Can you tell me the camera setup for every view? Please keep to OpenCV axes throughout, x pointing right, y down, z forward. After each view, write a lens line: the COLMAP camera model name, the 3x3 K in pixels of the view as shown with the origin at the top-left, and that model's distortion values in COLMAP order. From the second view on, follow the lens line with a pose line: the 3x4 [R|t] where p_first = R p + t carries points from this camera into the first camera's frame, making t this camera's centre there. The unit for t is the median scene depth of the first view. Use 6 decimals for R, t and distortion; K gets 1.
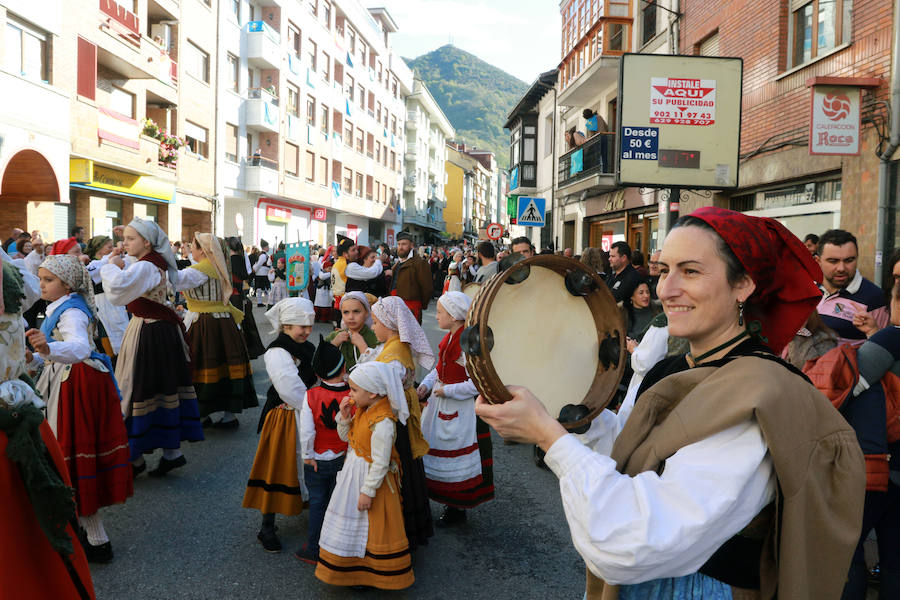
lens RADIAL K [[702.3, 0, 446.1], [0, 702.3, 302.6], [0, 0, 1]] dist [-0.088135, 0.056249]
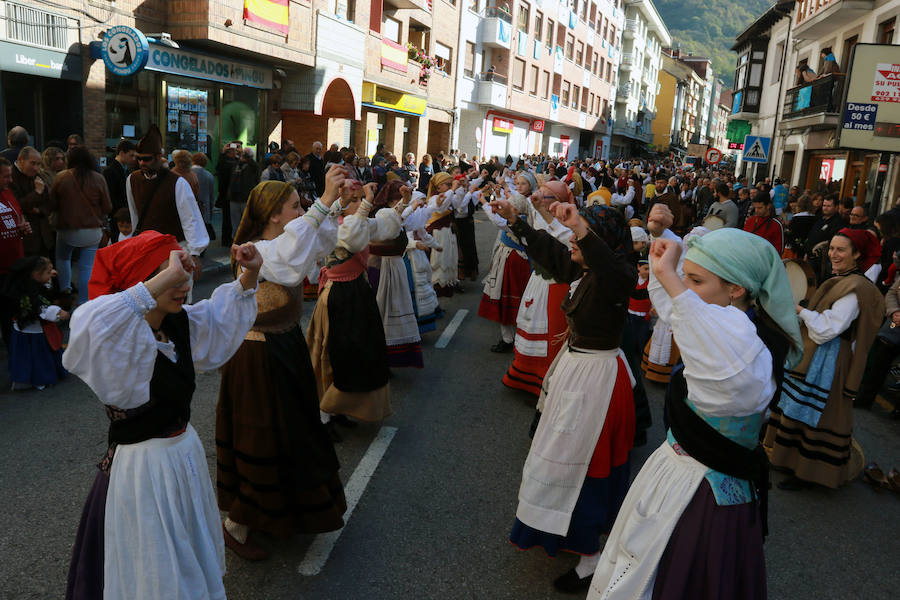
lens RADIAL K [[702.3, 0, 446.1], [0, 702.3, 302.6], [0, 0, 1]] dist [-0.088135, 0.056249]
pose [[0.961647, 0.100071, -0.255384, -0.023542], [-0.064722, 0.987566, 0.143266, -0.004995], [0.266546, -0.121242, 0.956166, -0.106404]]
